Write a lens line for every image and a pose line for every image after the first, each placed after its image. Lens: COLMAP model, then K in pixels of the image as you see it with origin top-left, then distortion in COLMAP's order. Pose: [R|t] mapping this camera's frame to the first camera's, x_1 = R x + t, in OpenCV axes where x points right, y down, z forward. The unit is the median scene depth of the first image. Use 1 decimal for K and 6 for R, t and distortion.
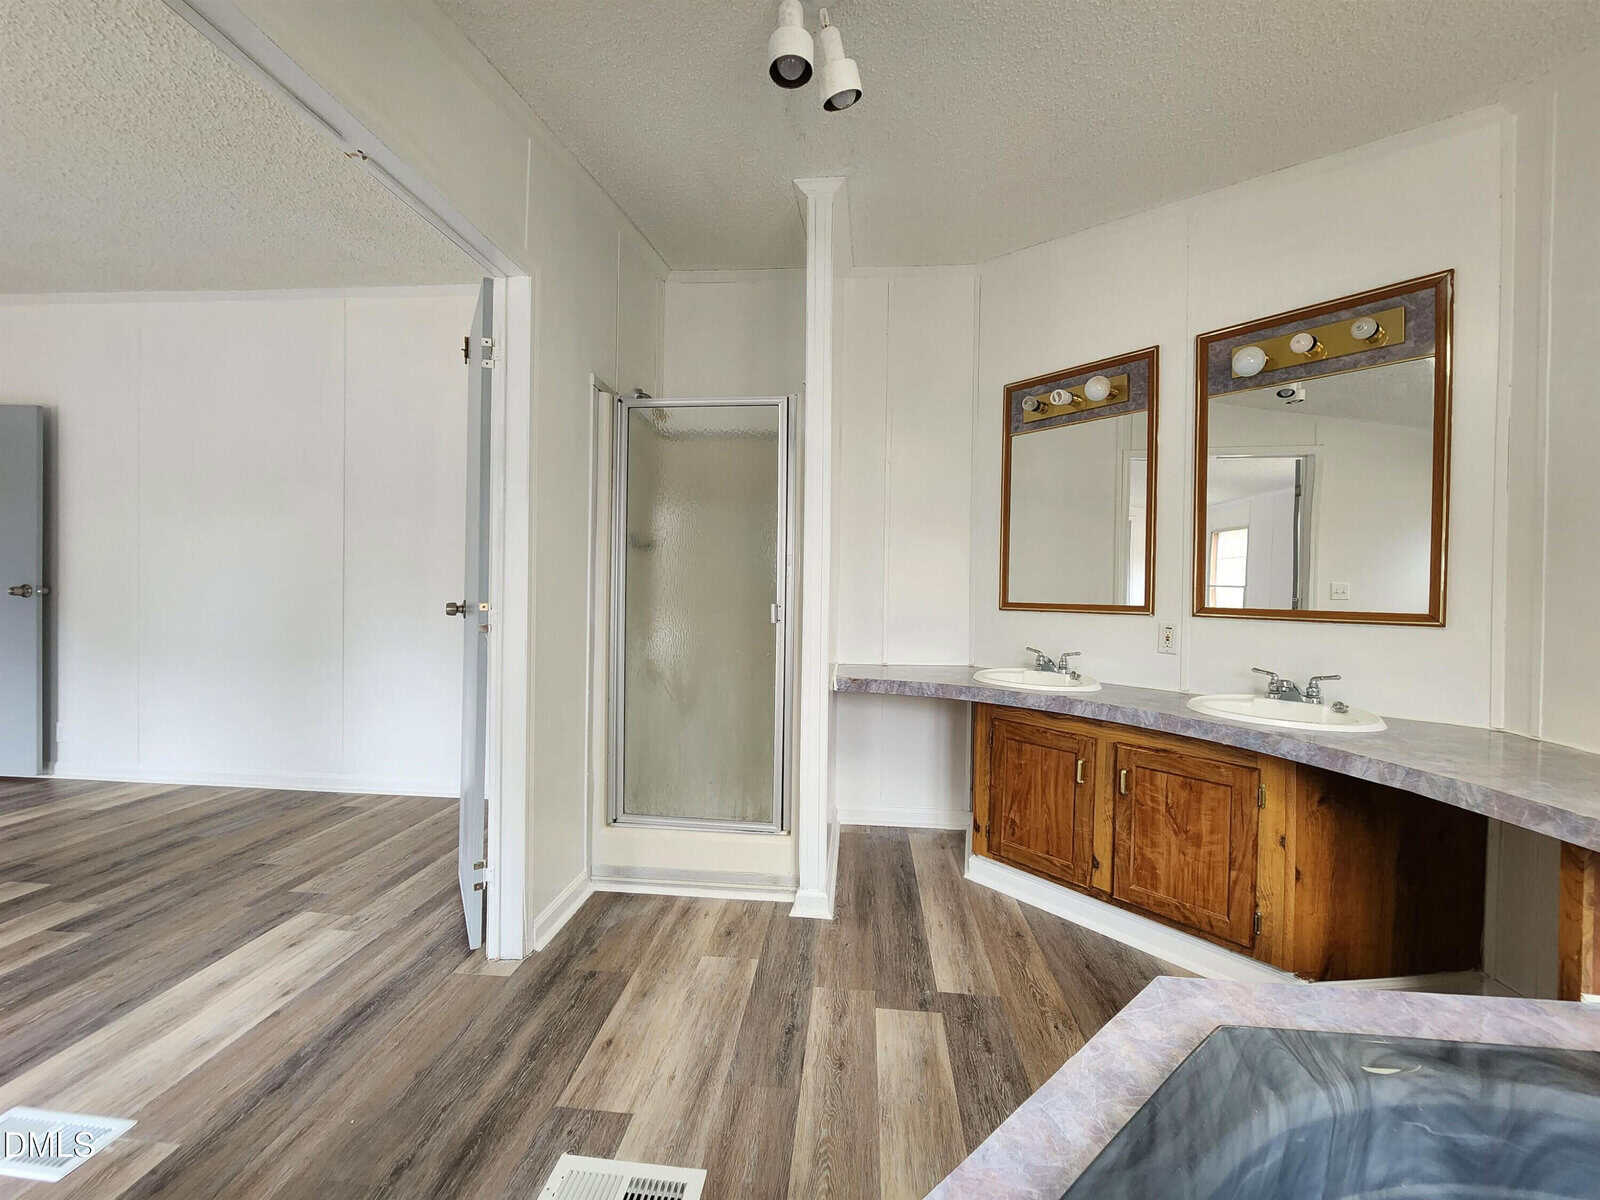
lens RADIAL K [[655.0, 0, 803.9], [0, 655.0, 589.1], [0, 0, 1]] dist [-0.002085, -0.000190]
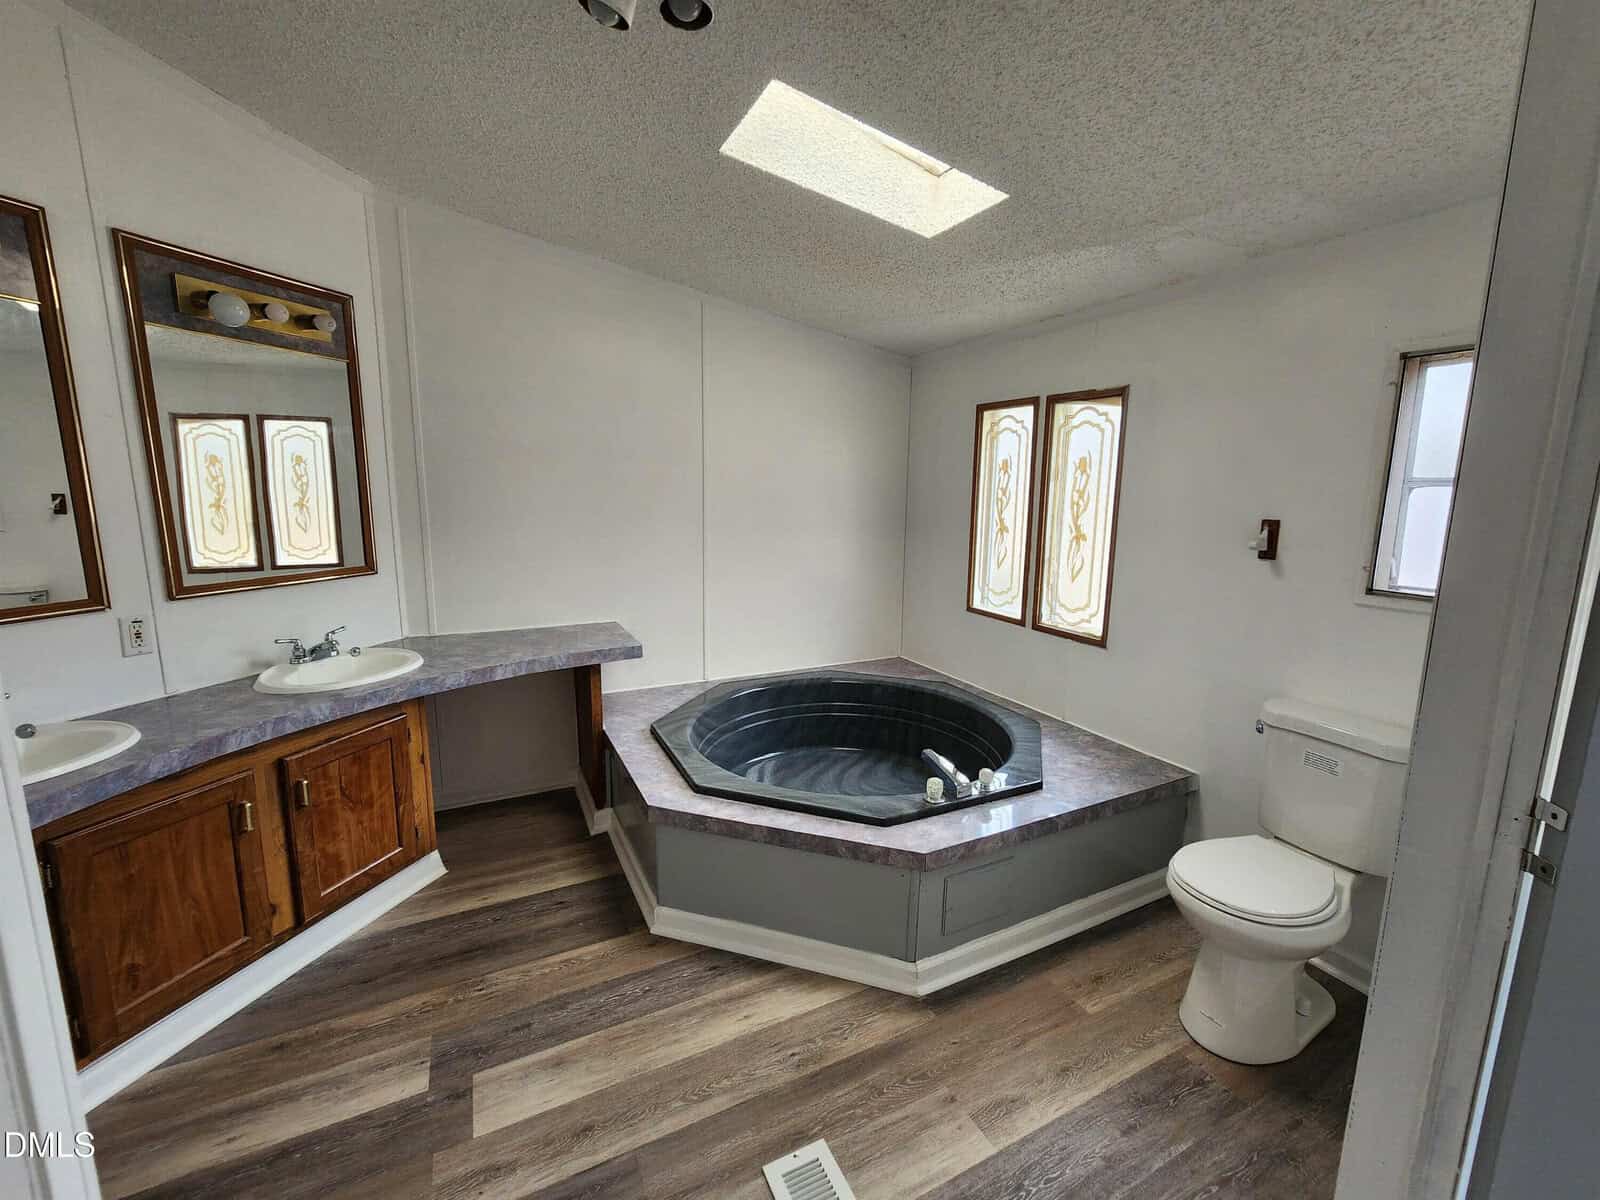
lens RADIAL K [[655.0, 0, 801.8], [0, 655.0, 593.6], [0, 0, 1]] dist [-0.002085, -0.000190]
pose [[-0.526165, -0.157042, 0.835756, -0.611350], [-0.013705, 0.984238, 0.176314, -0.149502], [-0.850272, 0.081317, -0.520024, 0.935939]]
